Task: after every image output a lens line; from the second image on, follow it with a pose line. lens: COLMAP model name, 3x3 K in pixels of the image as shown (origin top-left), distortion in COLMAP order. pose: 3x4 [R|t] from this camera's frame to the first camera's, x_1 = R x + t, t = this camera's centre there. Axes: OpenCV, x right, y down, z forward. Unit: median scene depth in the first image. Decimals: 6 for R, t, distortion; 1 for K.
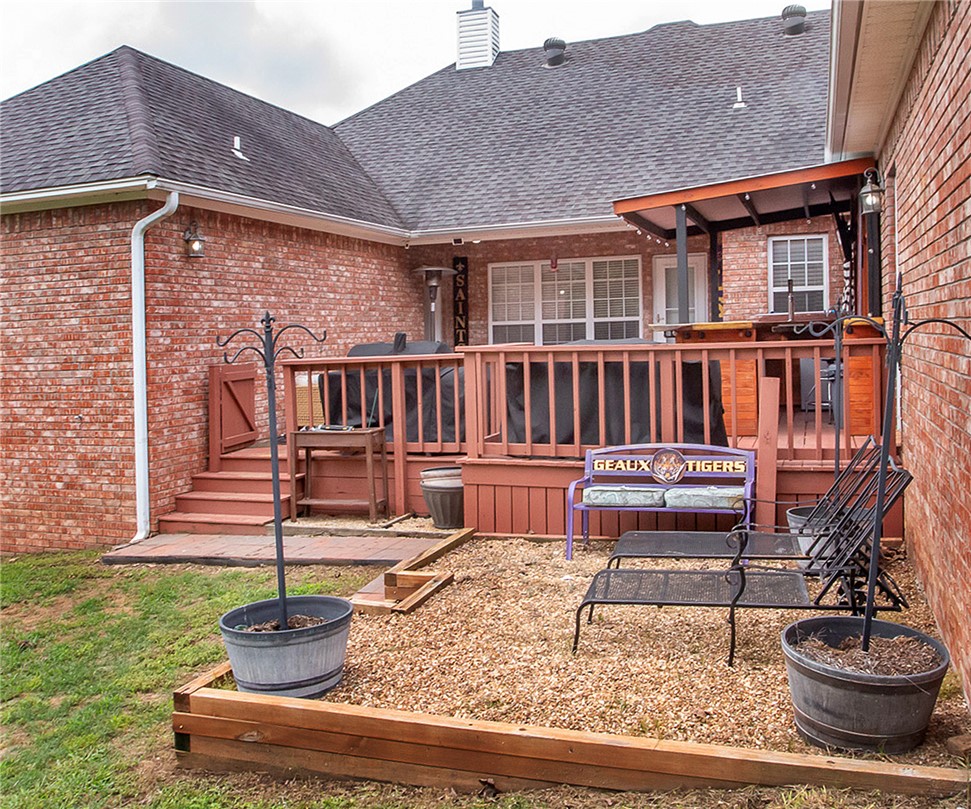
lens RADIAL K [[775.5, 0, 478.6], [0, 775.5, 352.4], [0, 0, 1]] dist [-0.044763, -0.000115]
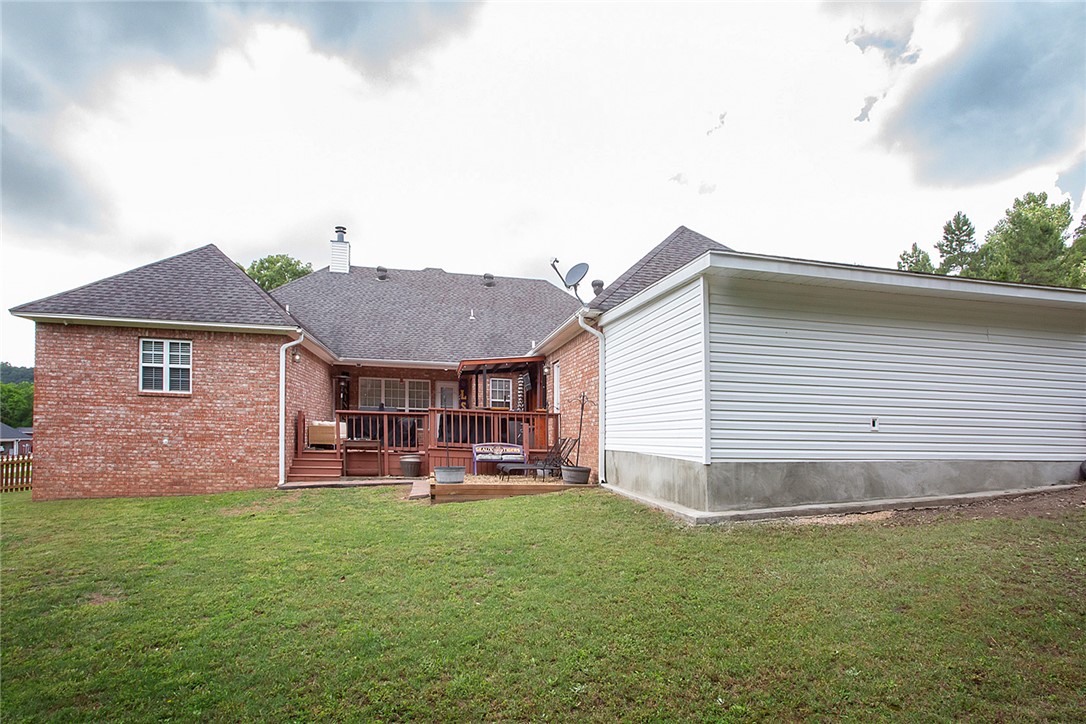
lens RADIAL K [[550.1, 0, 543.9], [0, 550.1, 360.3], [0, 0, 1]] dist [-0.041356, 0.002937]
pose [[0.814218, 0.119574, 0.568111, -0.502895], [-0.024095, 0.984676, -0.172719, 0.094411], [-0.580059, 0.126942, 0.804623, -0.514992]]
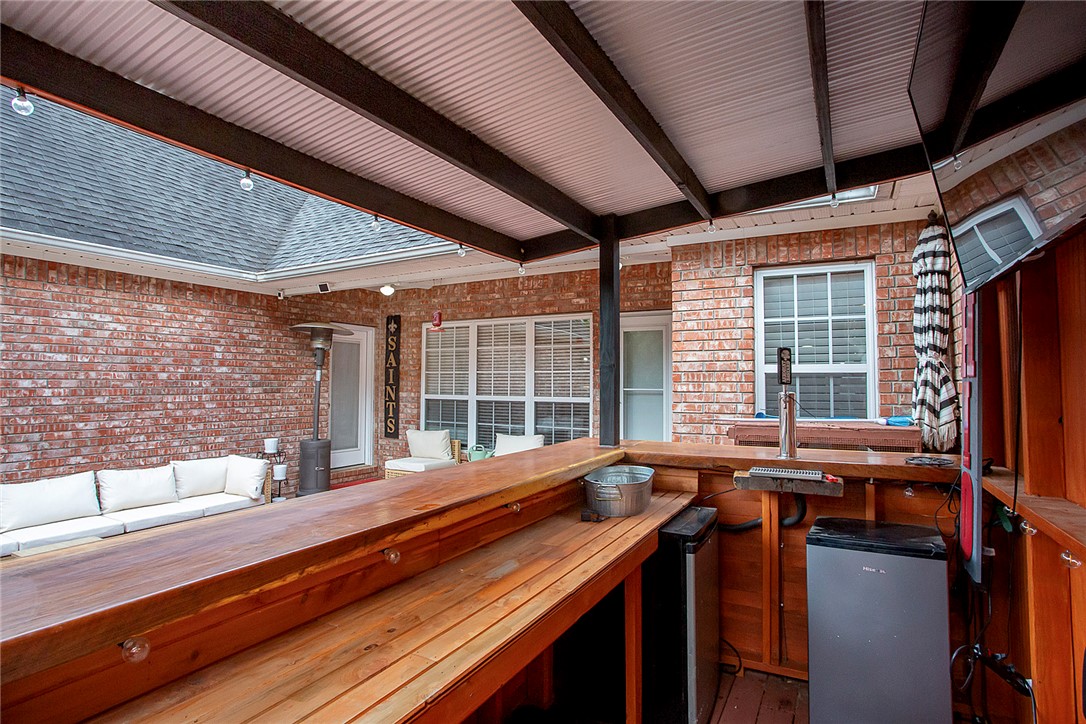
lens RADIAL K [[510.4, 0, 547.4], [0, 510.4, 354.3], [0, 0, 1]] dist [-0.029464, 0.004969]
pose [[0.992544, 0.026909, -0.118881, 0.305395], [-0.036497, 0.996188, -0.079226, -0.064387], [0.116296, 0.082974, 0.989743, 0.705502]]
